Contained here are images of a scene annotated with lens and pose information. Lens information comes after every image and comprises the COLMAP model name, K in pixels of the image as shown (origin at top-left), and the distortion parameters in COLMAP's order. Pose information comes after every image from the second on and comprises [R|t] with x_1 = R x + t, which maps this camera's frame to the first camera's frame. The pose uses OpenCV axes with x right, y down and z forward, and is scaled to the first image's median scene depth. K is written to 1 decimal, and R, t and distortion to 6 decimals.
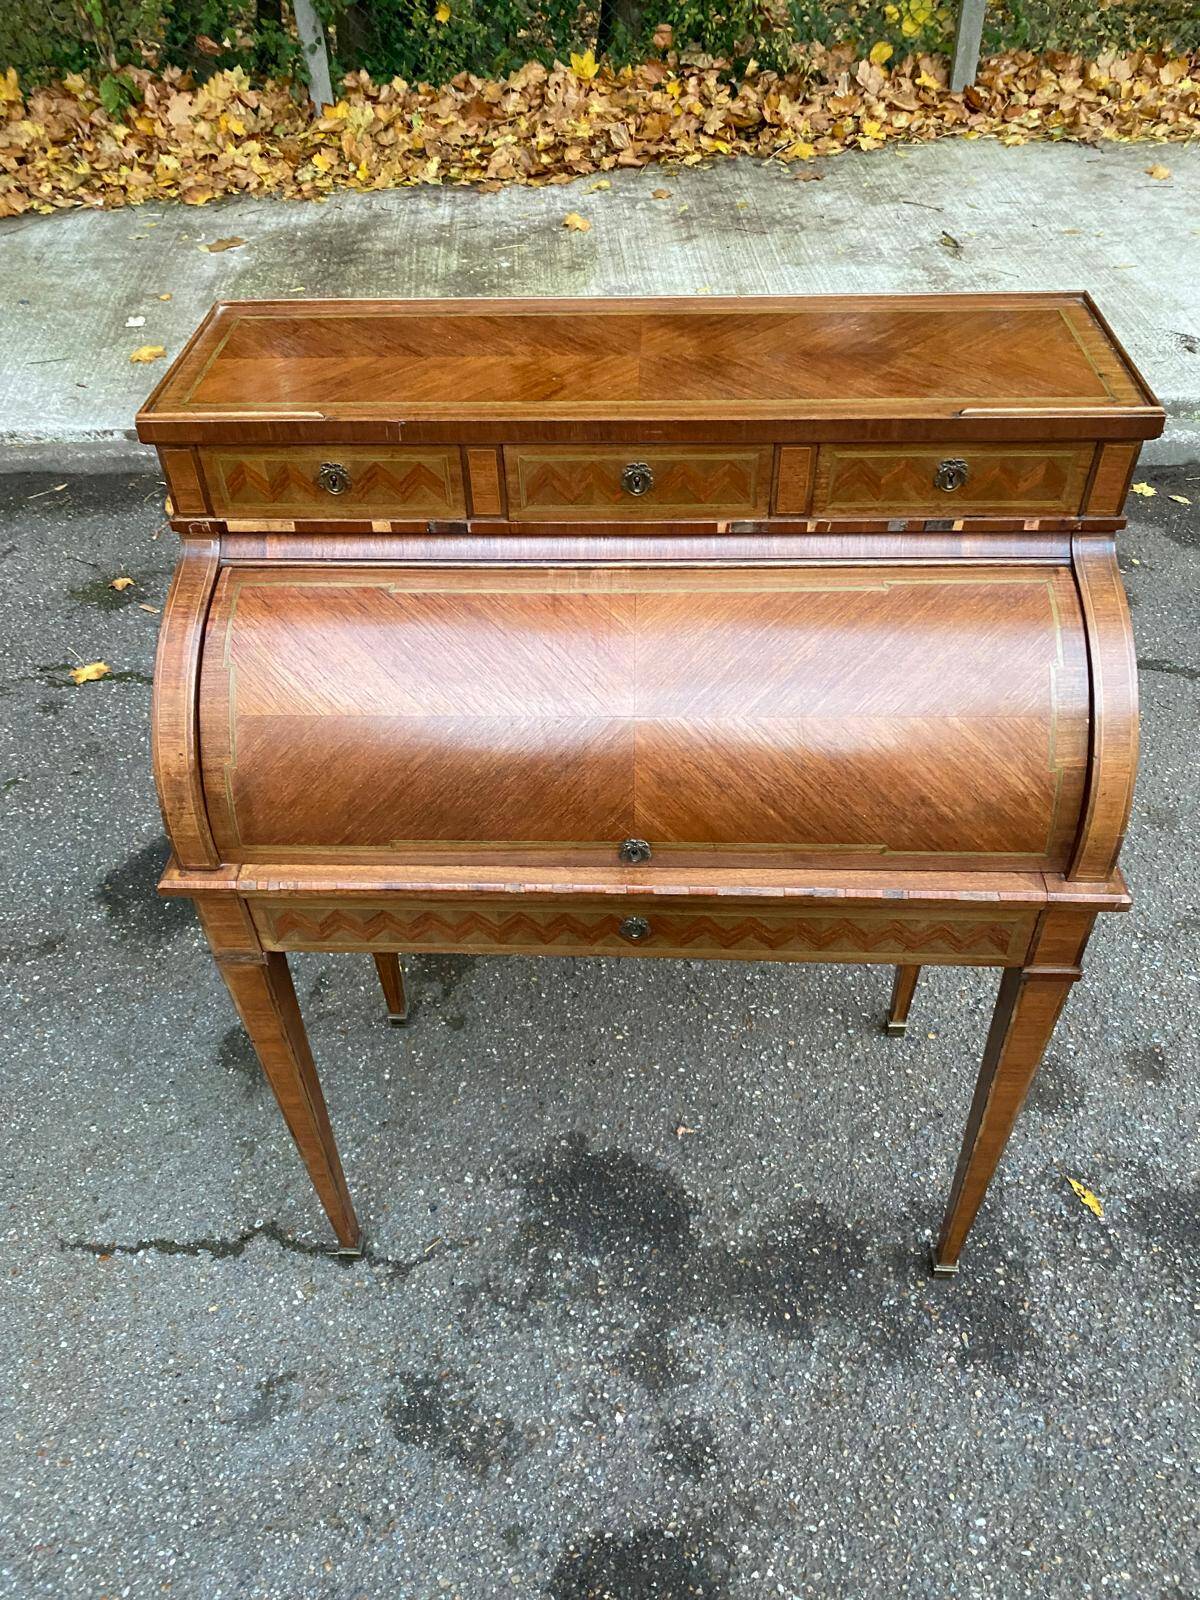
lens RADIAL K [[1229.2, 0, 589.1], [0, 1229.2, 776.0], [0, 0, 1]] dist [0.013794, -0.013860]
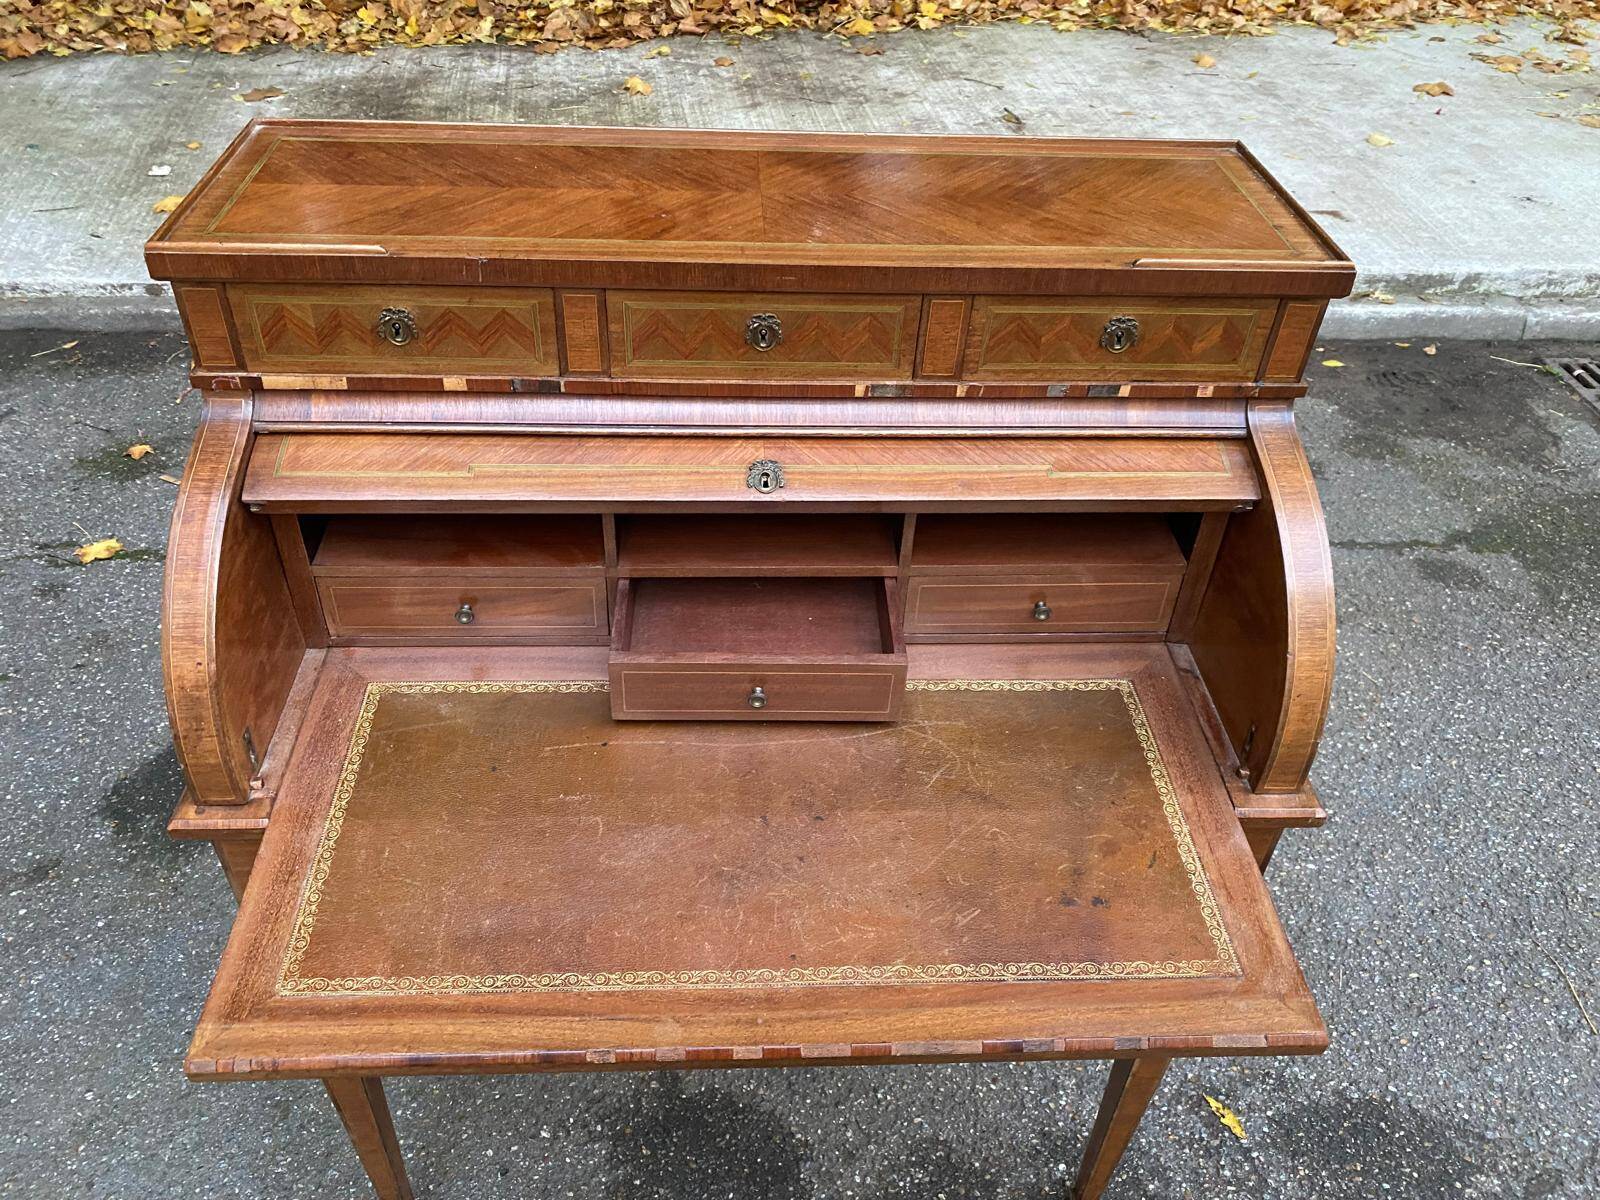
lens RADIAL K [[1229.2, 0, 782.5], [0, 1229.2, 581.0], [0, 0, 1]] dist [0.013794, -0.013860]
pose [[0.993297, -0.007283, 0.115365, -0.030137], [0.013300, 0.998586, -0.051475, -0.015931], [-0.114826, 0.052664, 0.991989, 0.101604]]
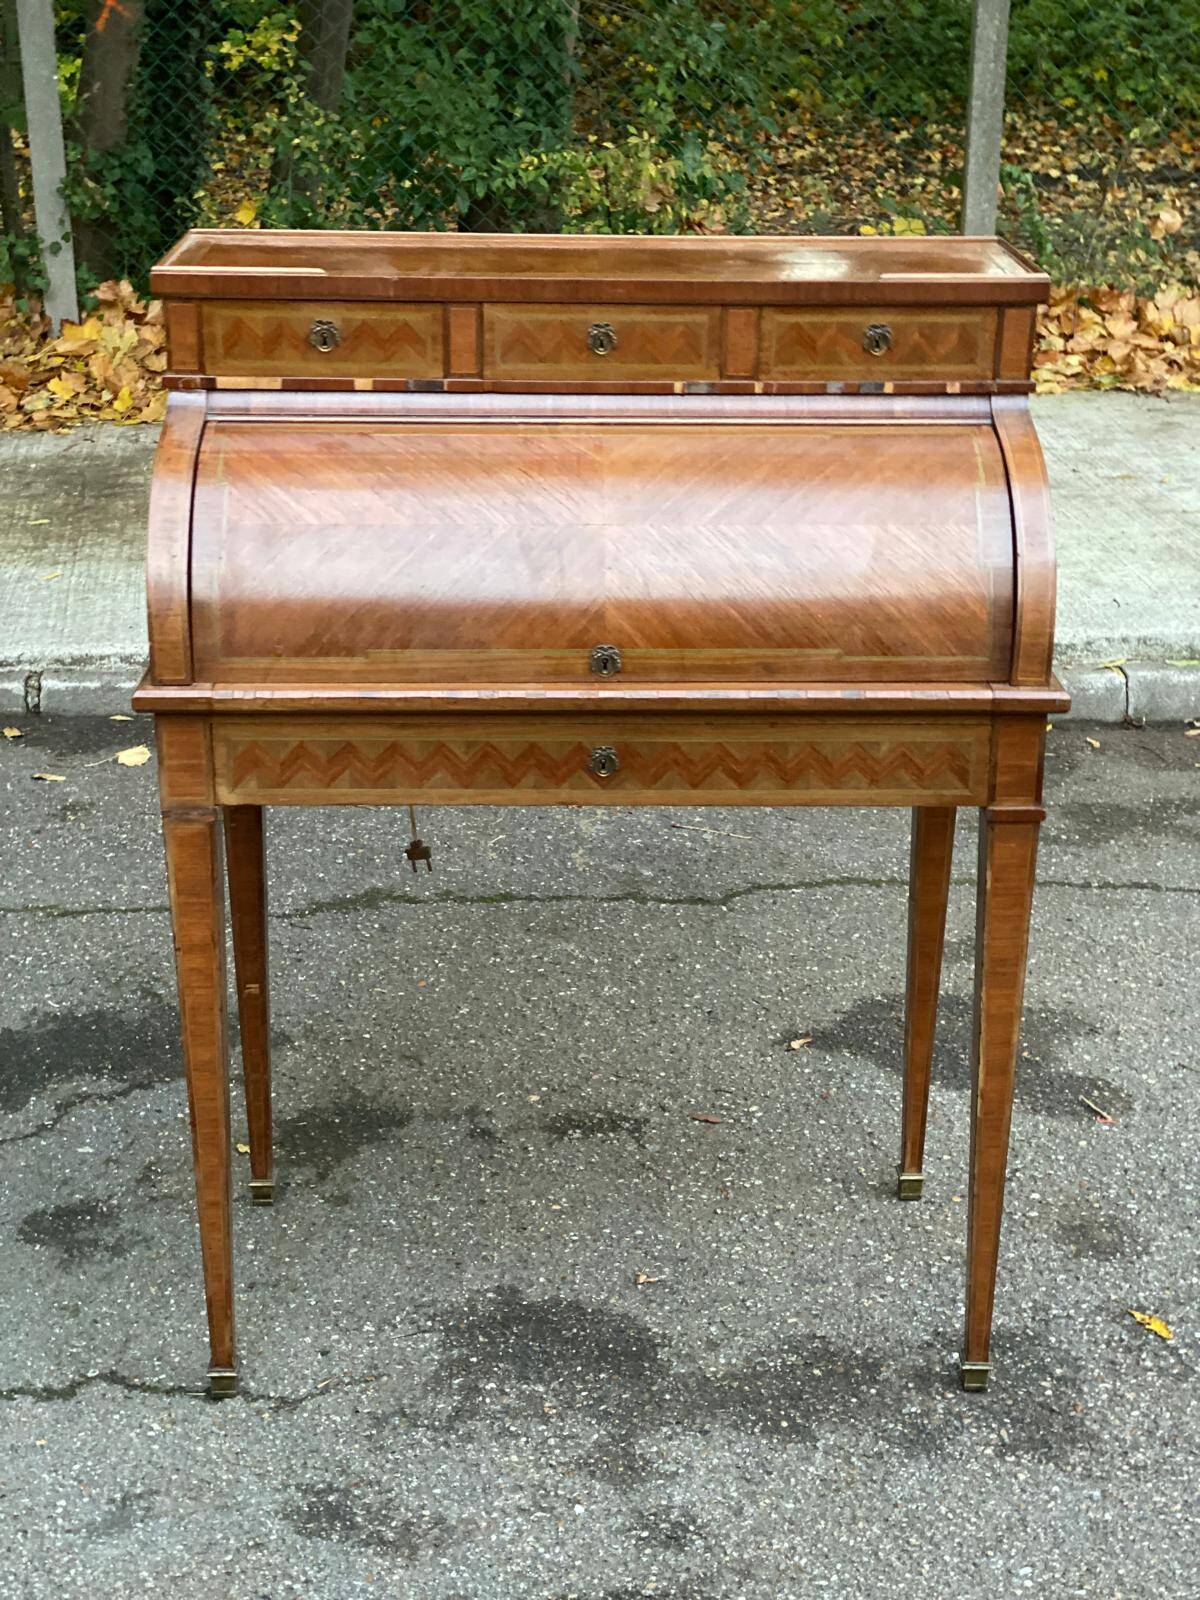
lens RADIAL K [[2402.5, 0, 604.9], [0, 2402.5, 803.2], [0, 0, 1]] dist [0.128980, 0.000000]
pose [[0.996018, 0.012172, 0.088313, -0.092176], [0.020525, 0.932712, -0.360039, 0.592169], [-0.086753, 0.360418, 0.928748, -0.555947]]
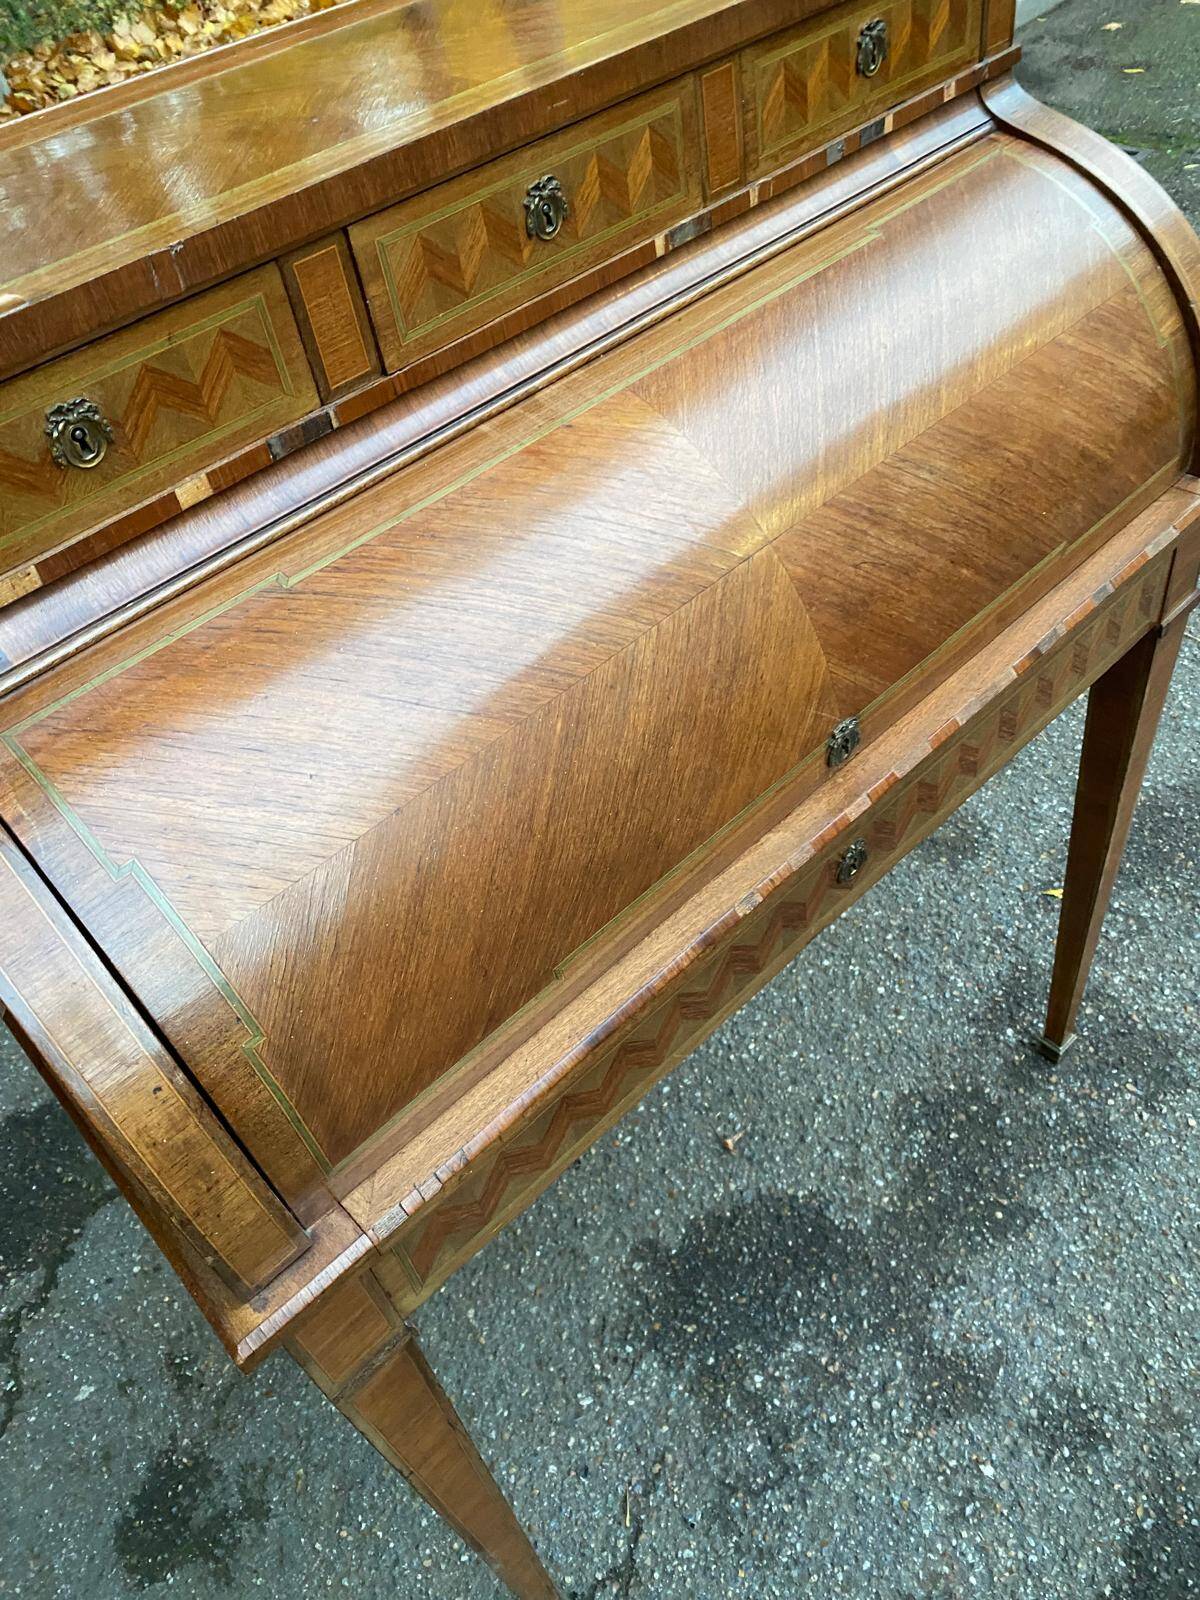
lens RADIAL K [[1229.2, 0, 596.9], [0, 1229.2, 773.2], [0, 0, 1]] dist [0.013794, -0.013860]
pose [[0.696782, -0.548046, 0.462753, -0.232169], [0.565945, 0.816420, 0.114739, -0.046046], [-0.440684, 0.181944, 0.879030, 0.323487]]
